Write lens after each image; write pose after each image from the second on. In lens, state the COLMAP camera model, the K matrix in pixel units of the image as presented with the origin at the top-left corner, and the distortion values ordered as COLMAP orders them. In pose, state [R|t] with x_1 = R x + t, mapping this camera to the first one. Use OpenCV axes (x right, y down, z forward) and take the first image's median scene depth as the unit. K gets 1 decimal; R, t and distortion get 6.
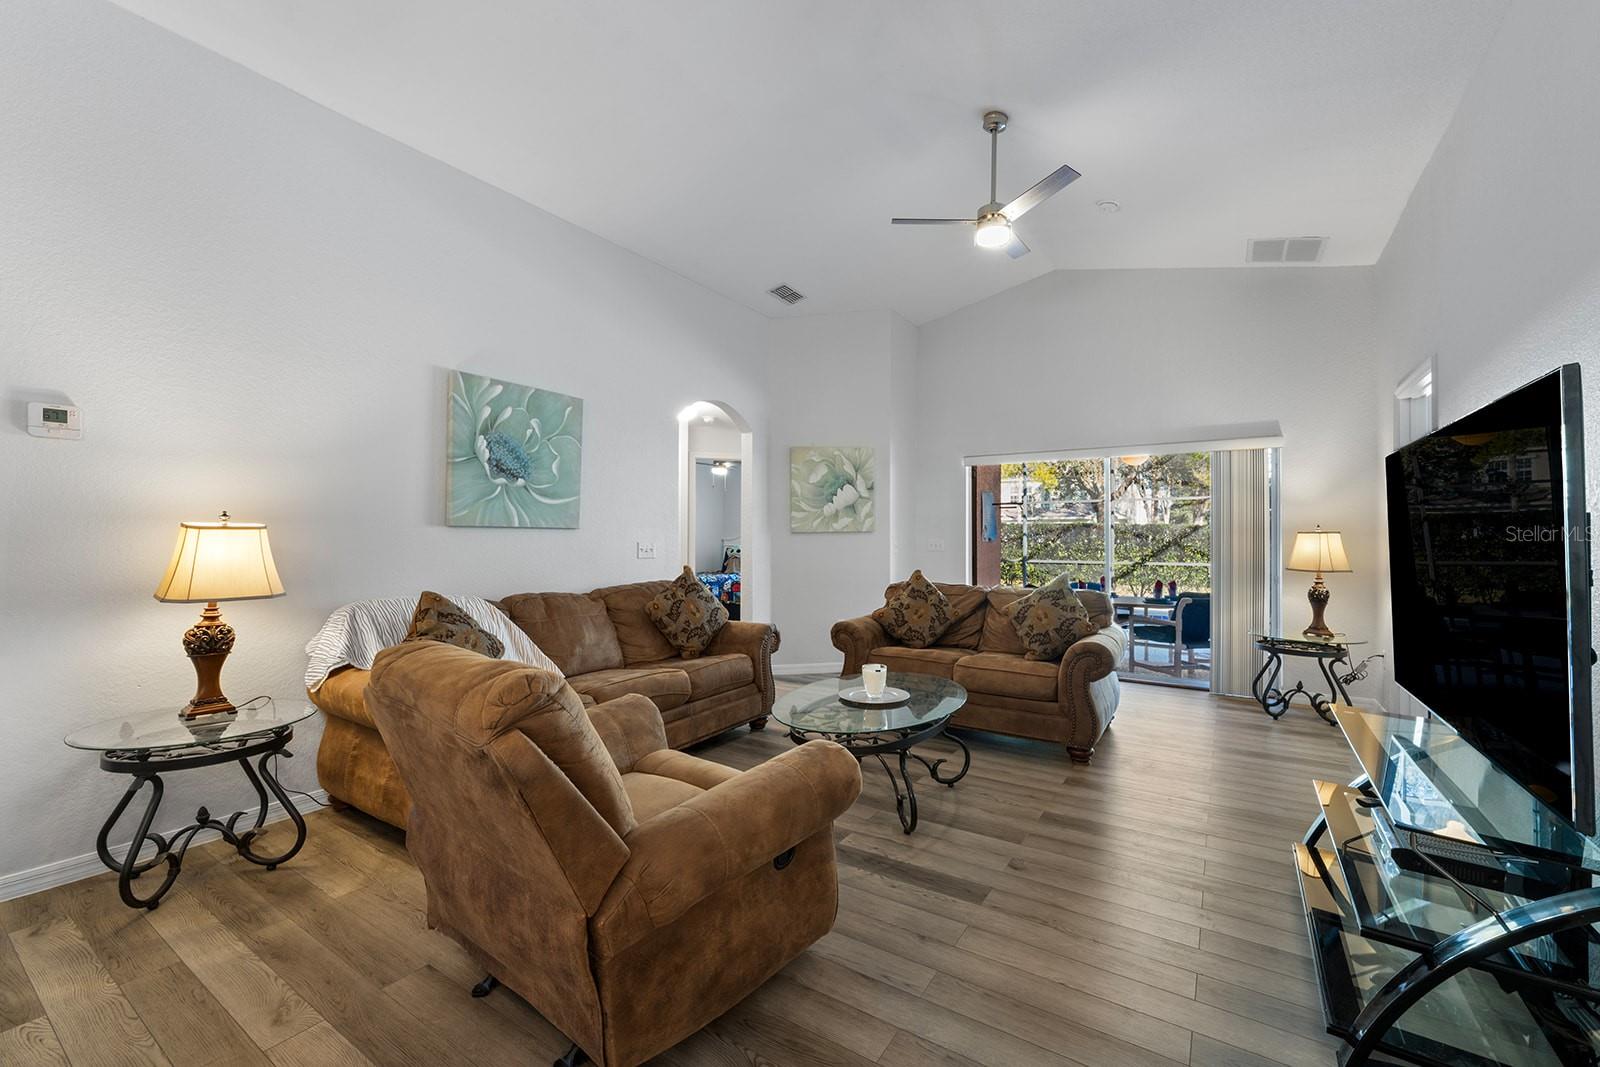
lens RADIAL K [[652.4, 0, 793.2], [0, 652.4, 533.8], [0, 0, 1]] dist [0.001754, -0.000502]
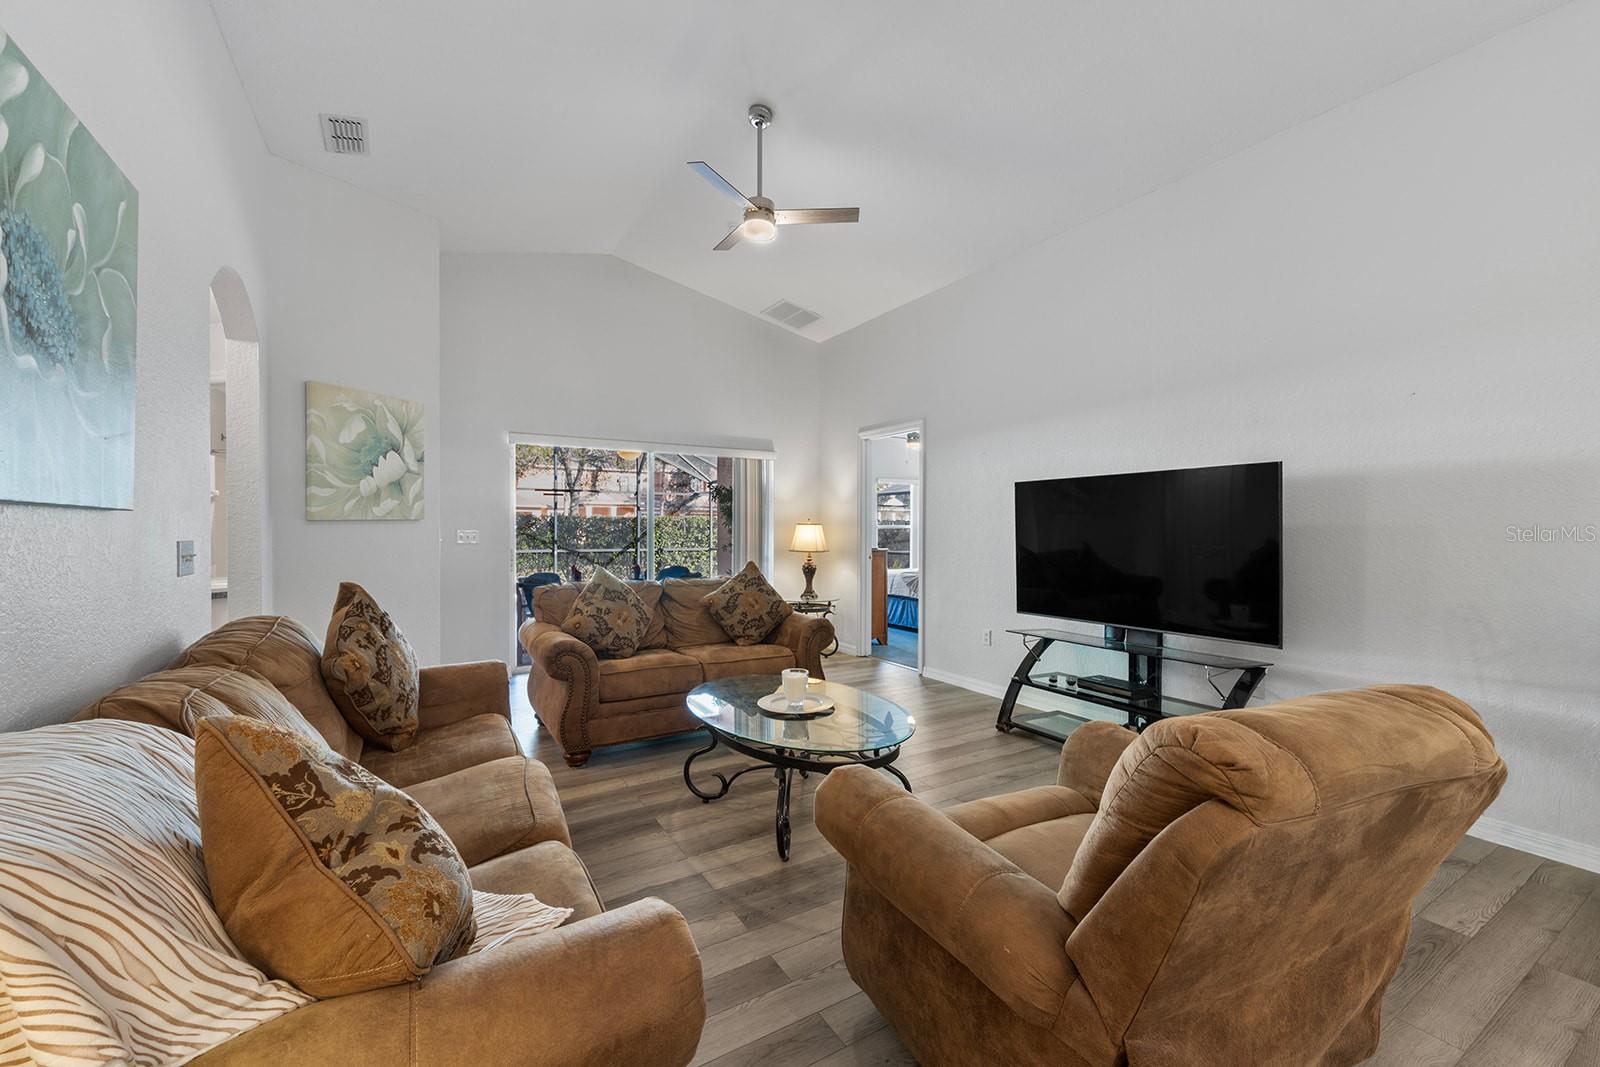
lens RADIAL K [[652.4, 0, 813.0], [0, 652.4, 534.8], [0, 0, 1]] dist [0.001754, -0.000502]
pose [[0.419004, -0.011636, 0.907910, -0.472653], [-0.008582, 0.999822, 0.016774, -0.003391], [-0.907944, -0.014820, 0.418830, 0.403038]]
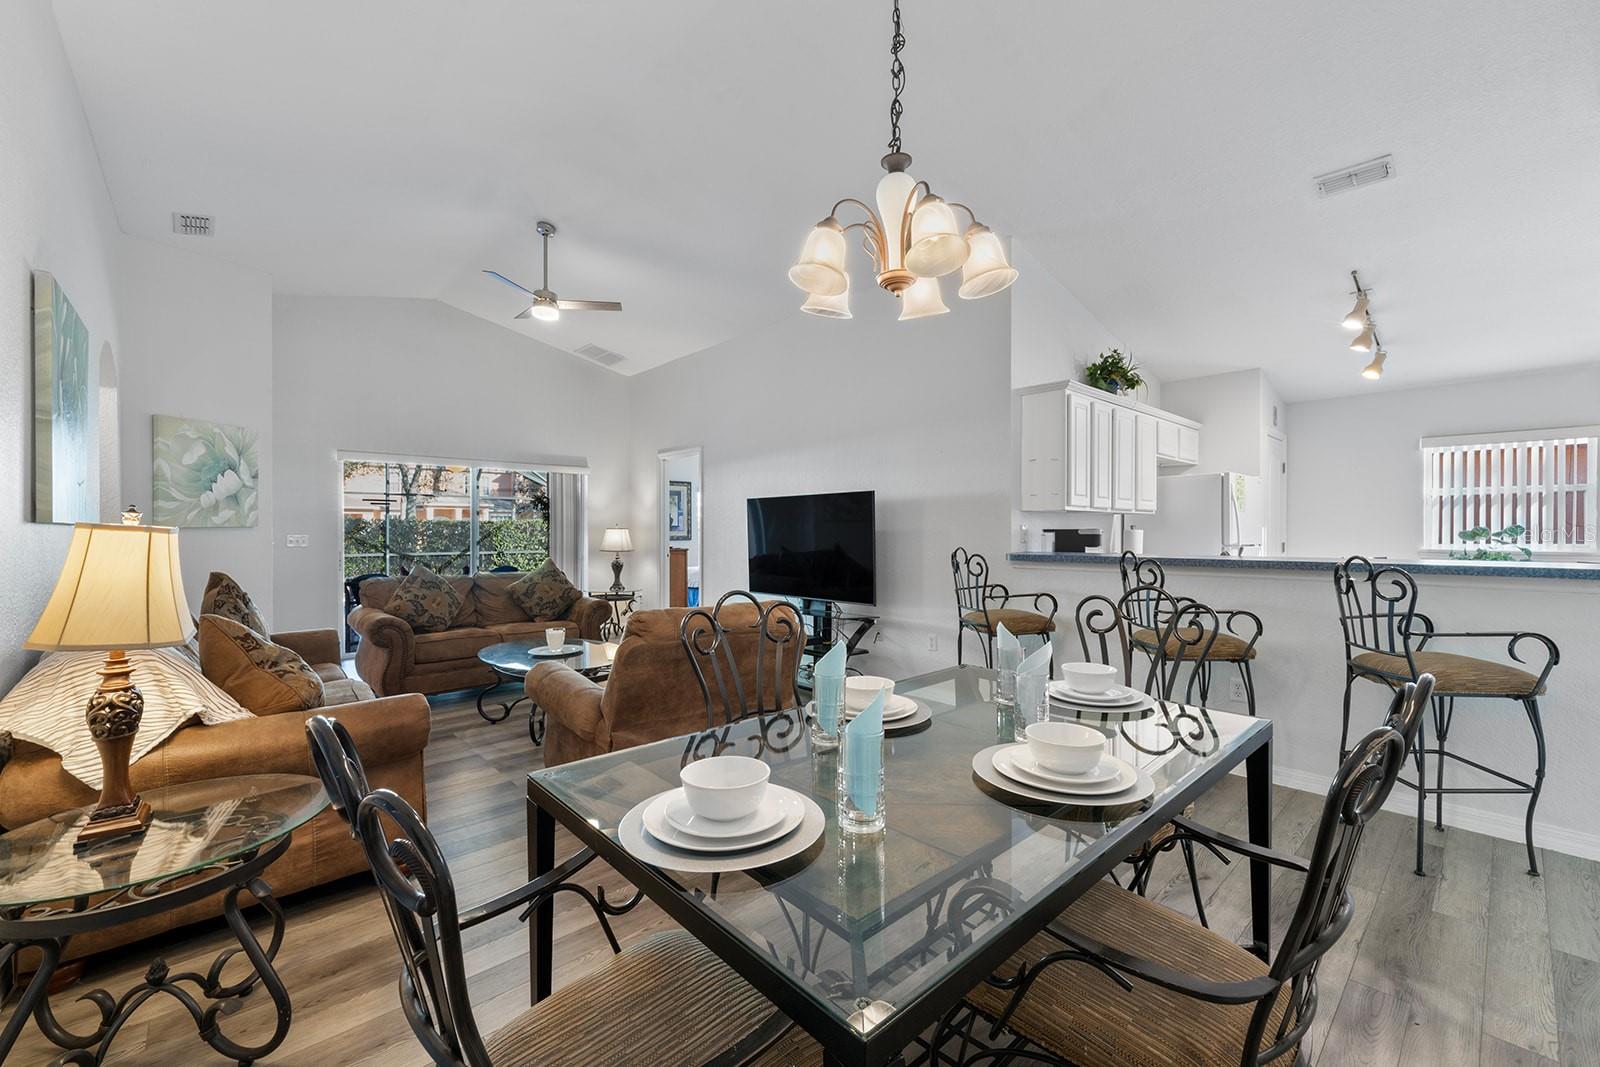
lens RADIAL K [[652.4, 0, 812.2], [0, 652.4, 532.5], [0, 0, 1]] dist [0.001754, -0.000502]
pose [[0.234127, -0.007024, 0.972181, -0.729513], [-0.005998, 0.999944, 0.008669, -0.010225], [-0.972188, -0.007861, 0.234071, 0.108580]]
